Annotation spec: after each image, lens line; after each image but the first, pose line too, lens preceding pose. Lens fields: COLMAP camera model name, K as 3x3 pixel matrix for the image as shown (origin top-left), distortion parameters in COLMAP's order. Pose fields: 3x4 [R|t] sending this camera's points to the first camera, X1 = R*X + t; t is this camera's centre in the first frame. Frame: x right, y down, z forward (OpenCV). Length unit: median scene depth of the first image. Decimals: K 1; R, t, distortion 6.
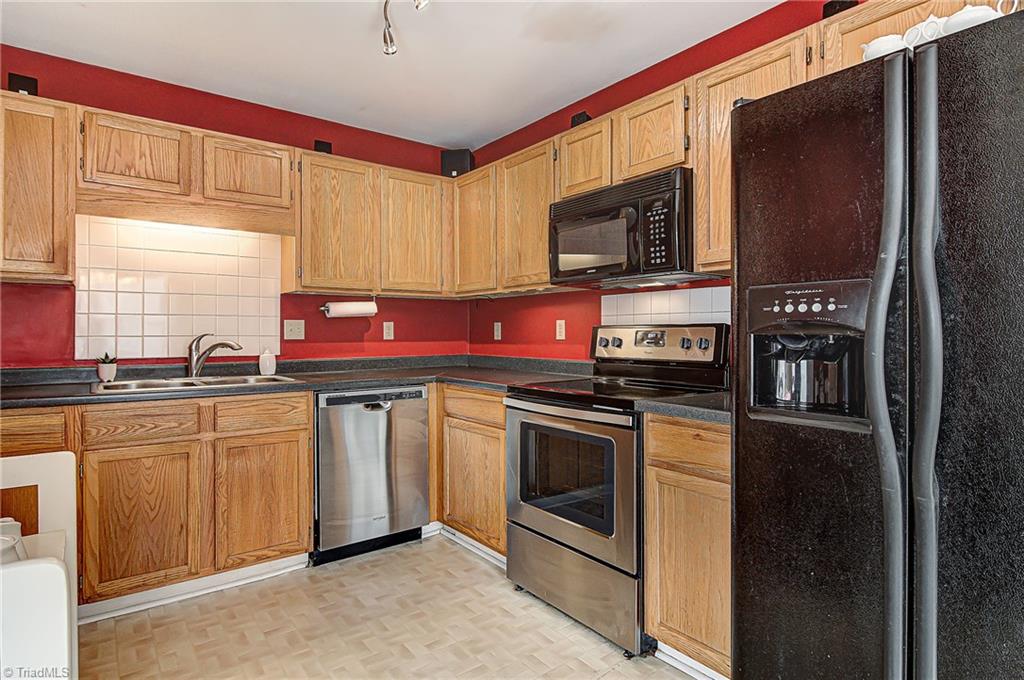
lens RADIAL K [[551.3, 0, 491.6], [0, 551.3, 334.8], [0, 0, 1]] dist [0.010154, -0.005333]
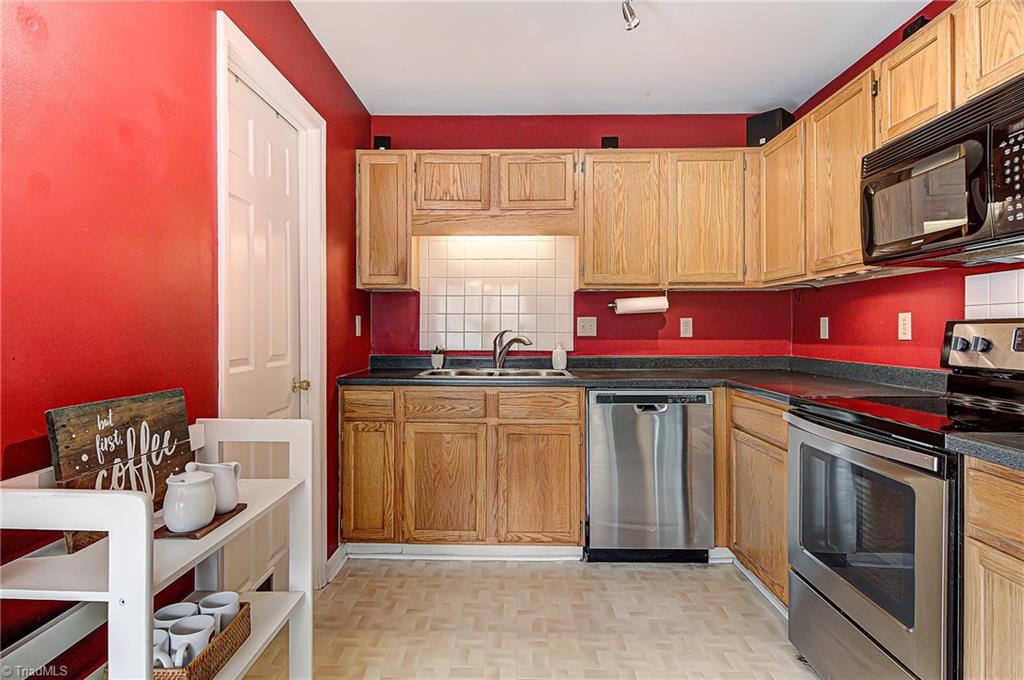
lens RADIAL K [[551.3, 0, 507.4], [0, 551.3, 330.6], [0, 0, 1]] dist [0.010154, -0.005333]
pose [[0.790627, 0.003656, -0.612287, 0.182373], [-0.004337, 0.999991, 0.000372, -0.001666], [0.612283, 0.002362, 0.790635, 0.117626]]
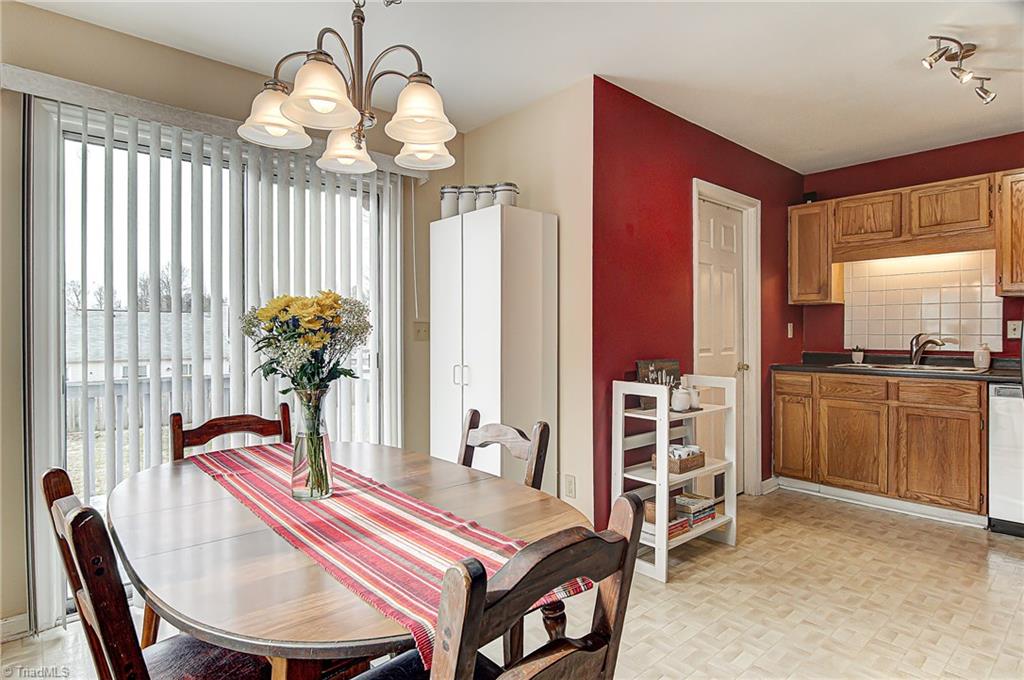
lens RADIAL K [[551.3, 0, 502.6], [0, 551.3, 337.7], [0, 0, 1]] dist [0.010154, -0.005333]
pose [[0.071948, 0.009435, -0.997364, 0.797949], [-0.001021, 0.999955, 0.009386, -0.002500], [0.997408, 0.000343, 0.071954, -0.126882]]
